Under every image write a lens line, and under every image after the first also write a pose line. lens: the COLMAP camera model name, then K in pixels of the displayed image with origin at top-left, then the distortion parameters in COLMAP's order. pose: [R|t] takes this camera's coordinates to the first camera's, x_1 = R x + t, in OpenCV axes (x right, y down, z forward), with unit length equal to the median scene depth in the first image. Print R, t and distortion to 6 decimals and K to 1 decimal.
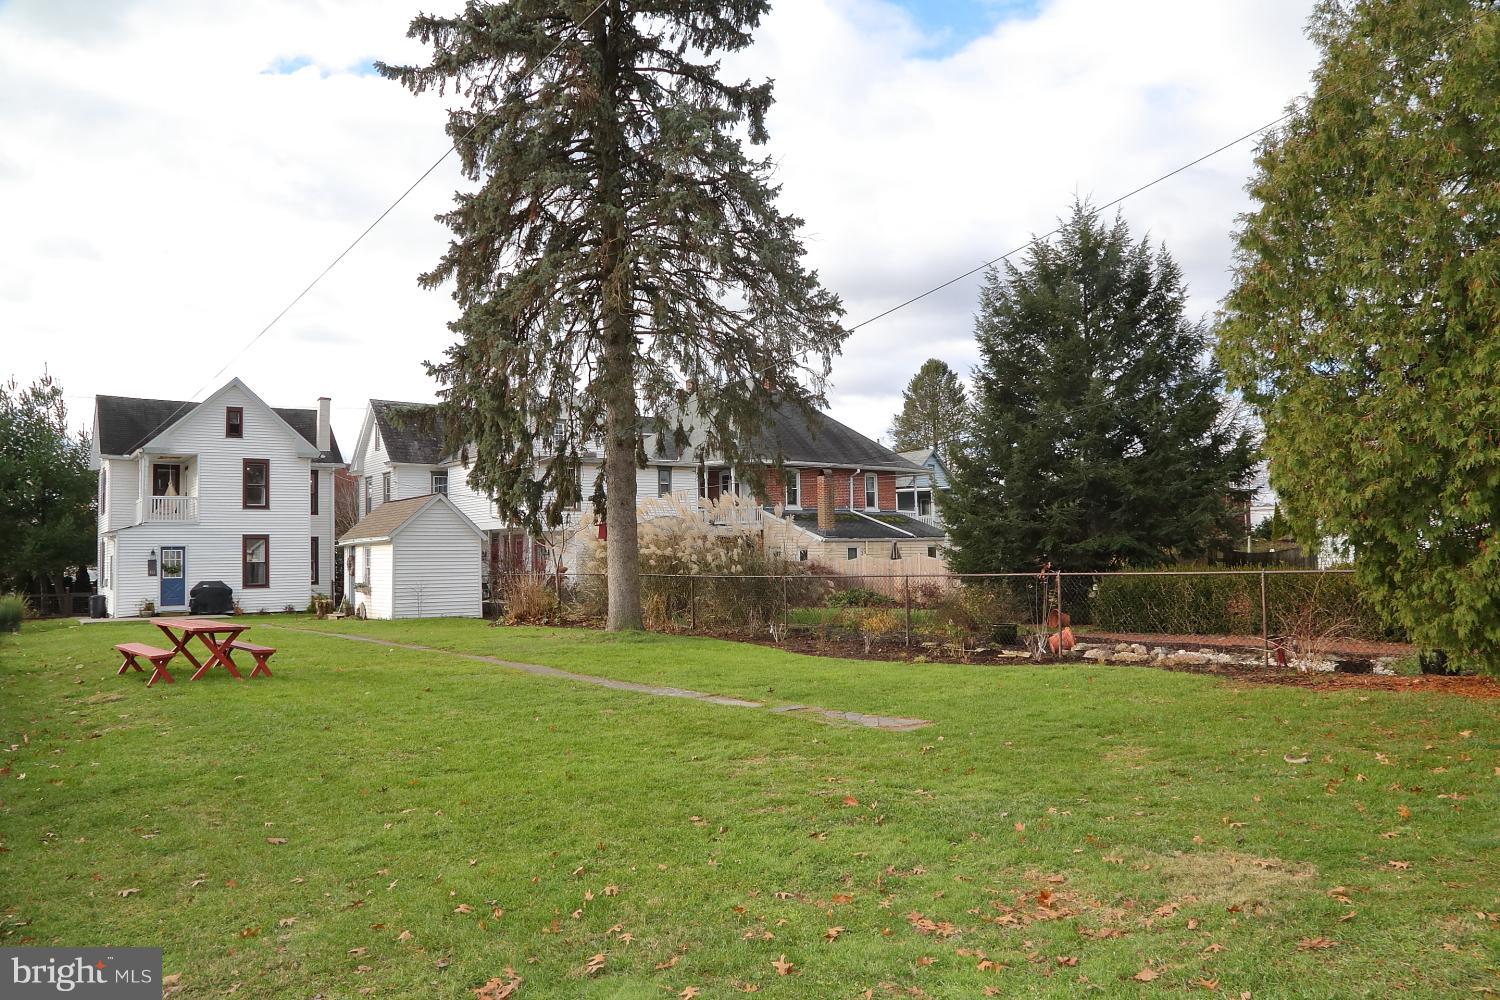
lens RADIAL K [[1037.6, 0, 750.0], [0, 1037.6, 500.0], [0, 0, 1]] dist [-0.106222, 0.061525]
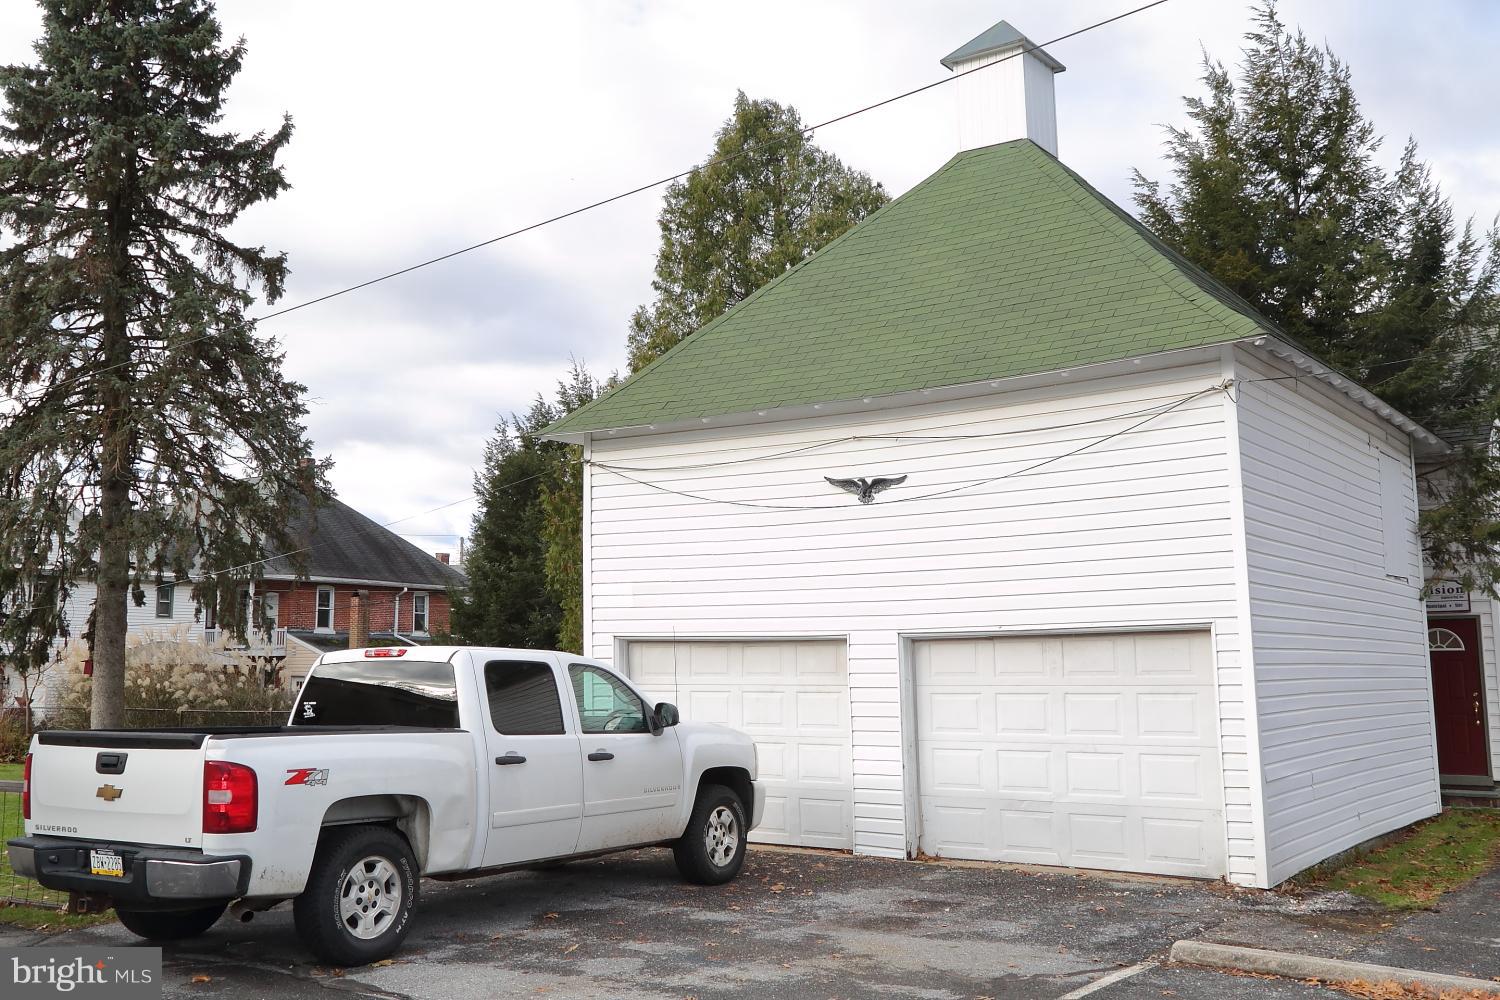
lens RADIAL K [[1383.2, 0, 748.5], [0, 1383.2, 479.9], [0, 0, 1]] dist [-0.018005, -0.012638]
pose [[0.951965, 0.054644, 0.301292, 0.056765], [-0.026638, 0.994997, -0.096292, -0.037518], [-0.305046, 0.083641, 0.948658, -0.485521]]
